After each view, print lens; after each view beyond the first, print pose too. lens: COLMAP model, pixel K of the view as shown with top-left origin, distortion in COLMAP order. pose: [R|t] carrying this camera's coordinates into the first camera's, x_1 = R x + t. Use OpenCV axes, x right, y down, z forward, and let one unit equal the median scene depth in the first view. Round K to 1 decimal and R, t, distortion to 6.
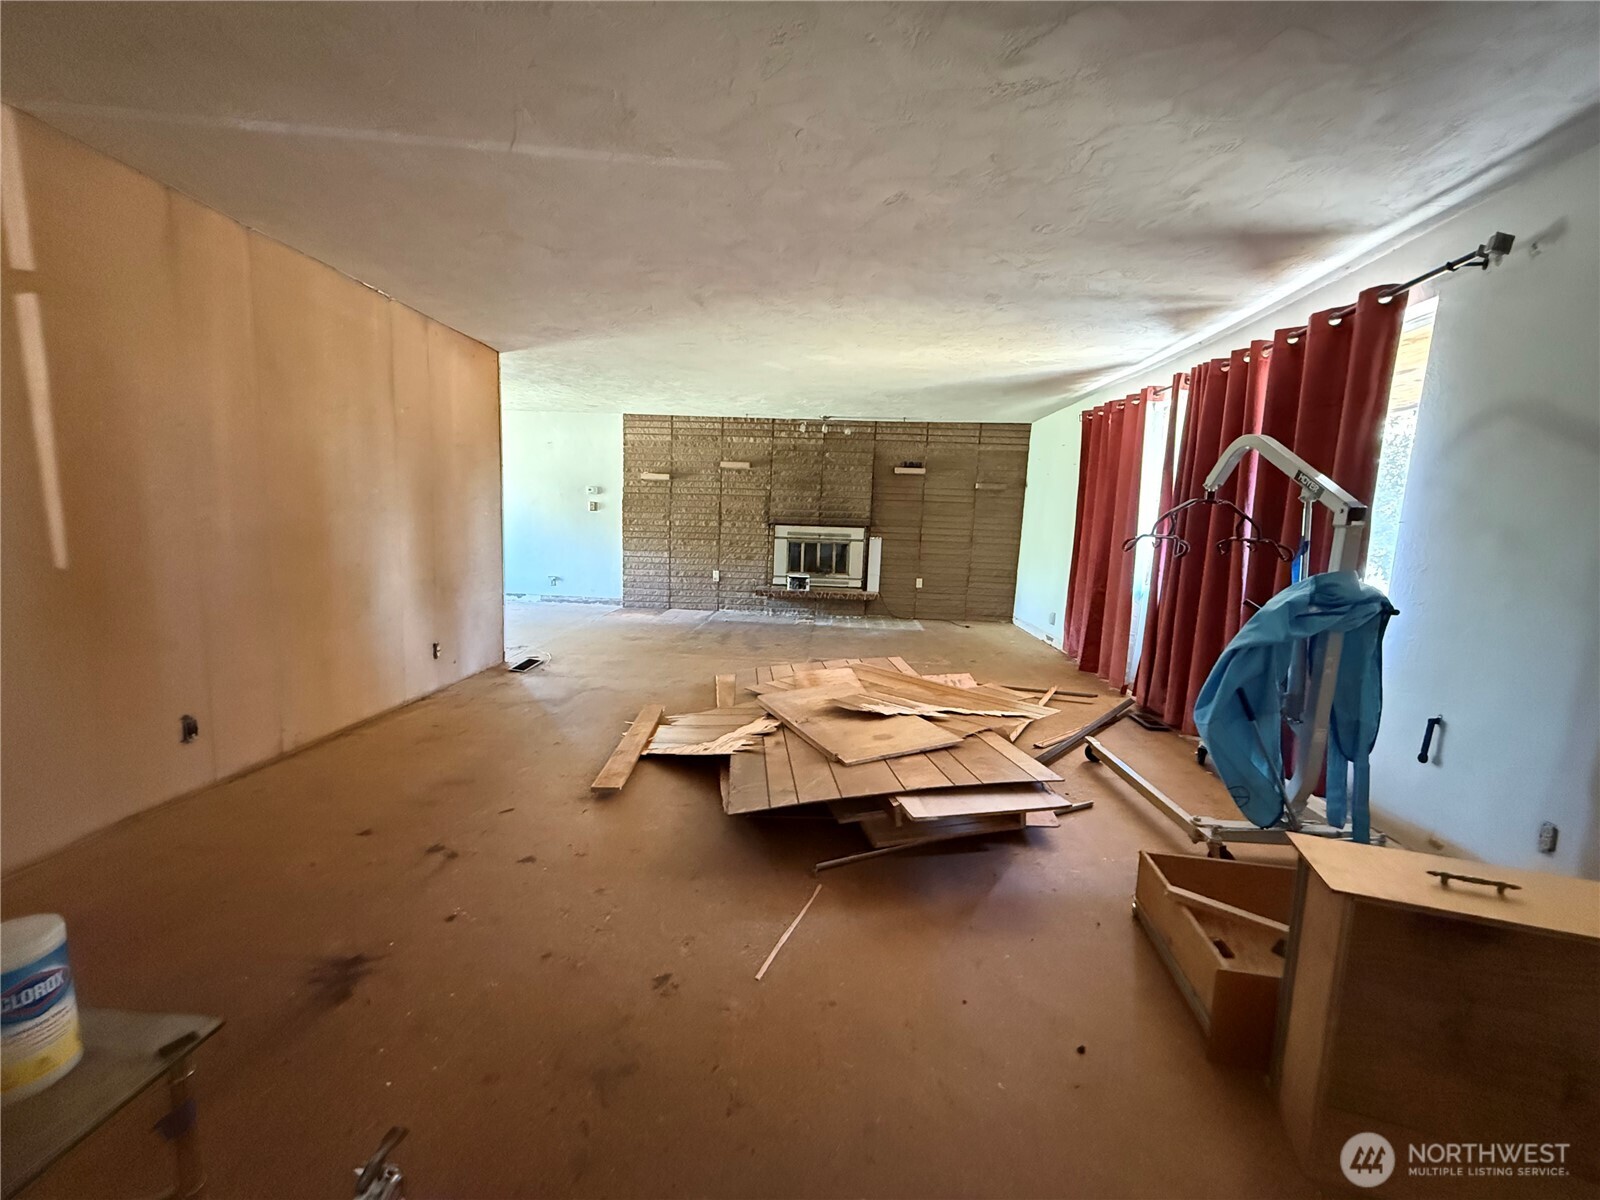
lens RADIAL K [[639.2, 0, 791.1], [0, 639.2, 604.1], [0, 0, 1]] dist [0.000124, -0.000156]
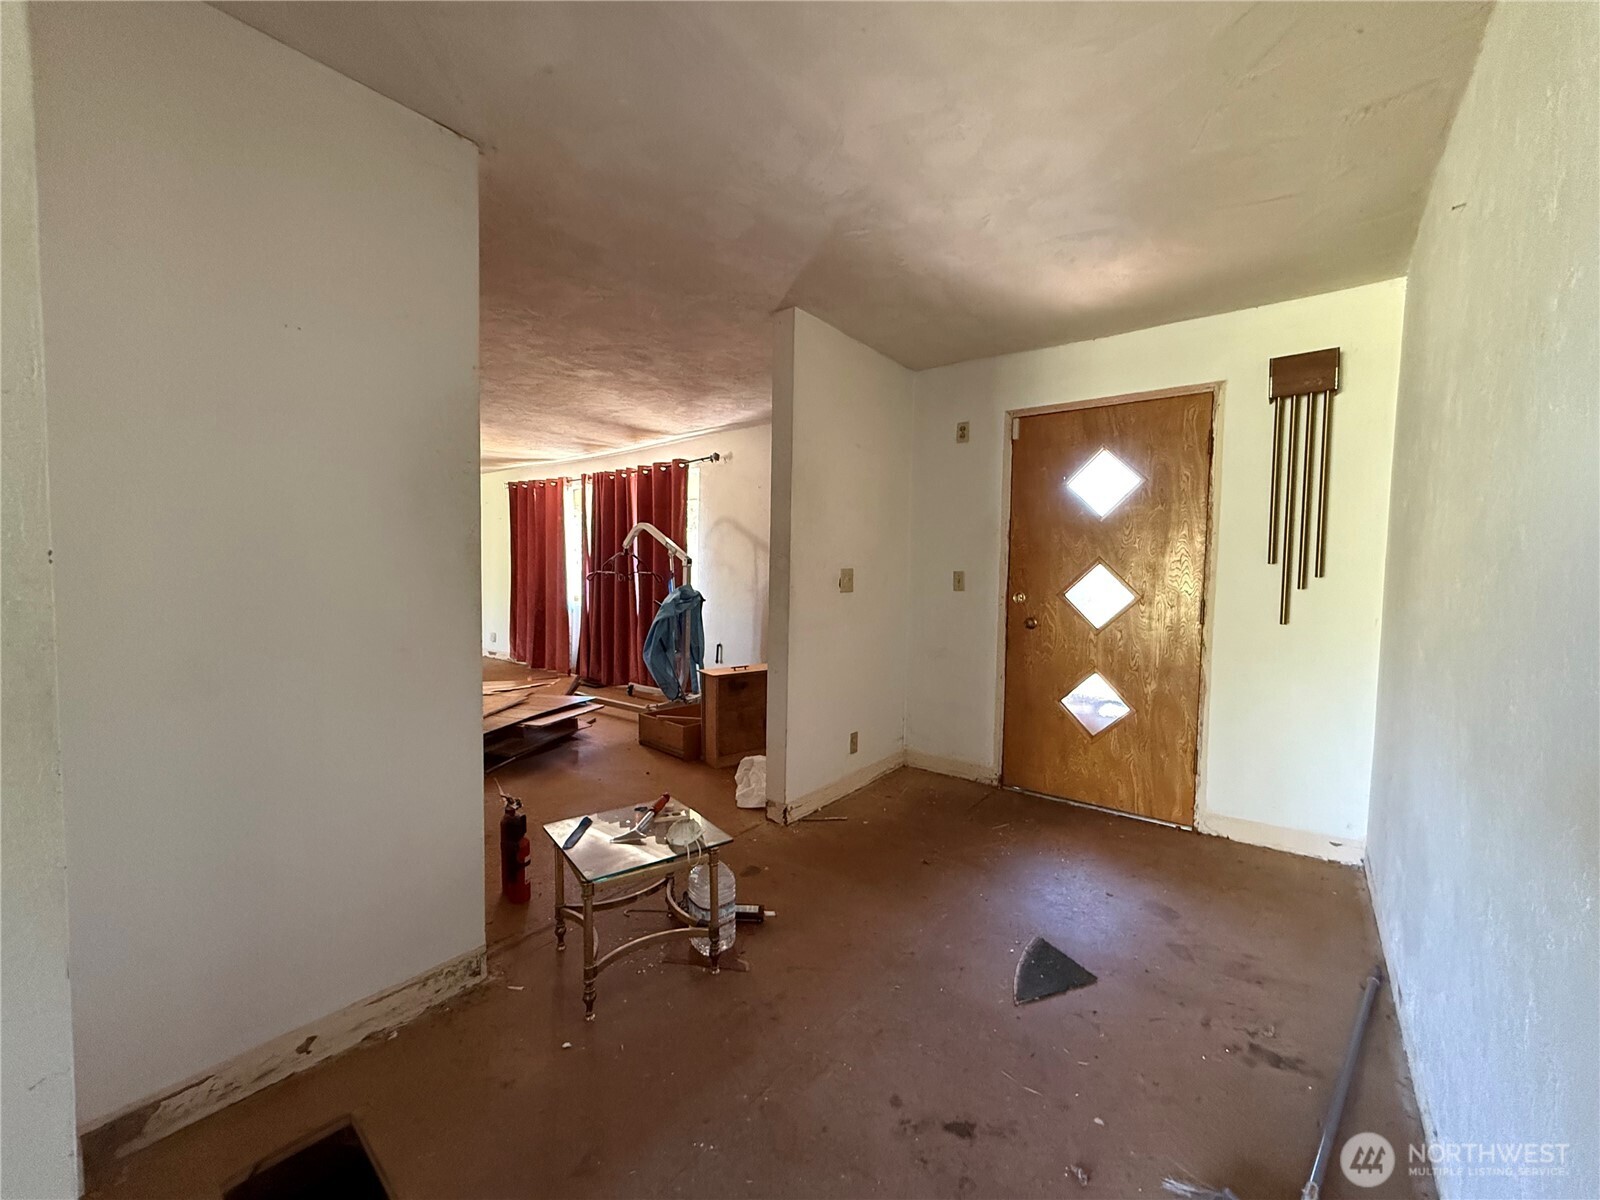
lens RADIAL K [[639.2, 0, 802.0], [0, 639.2, 601.0], [0, 0, 1]] dist [0.000124, -0.000156]
pose [[0.566970, -0.069016, 0.820842, -0.748060], [0.114517, 0.993411, 0.004427, 0.041074], [-0.815740, 0.091490, 0.571138, -0.617782]]
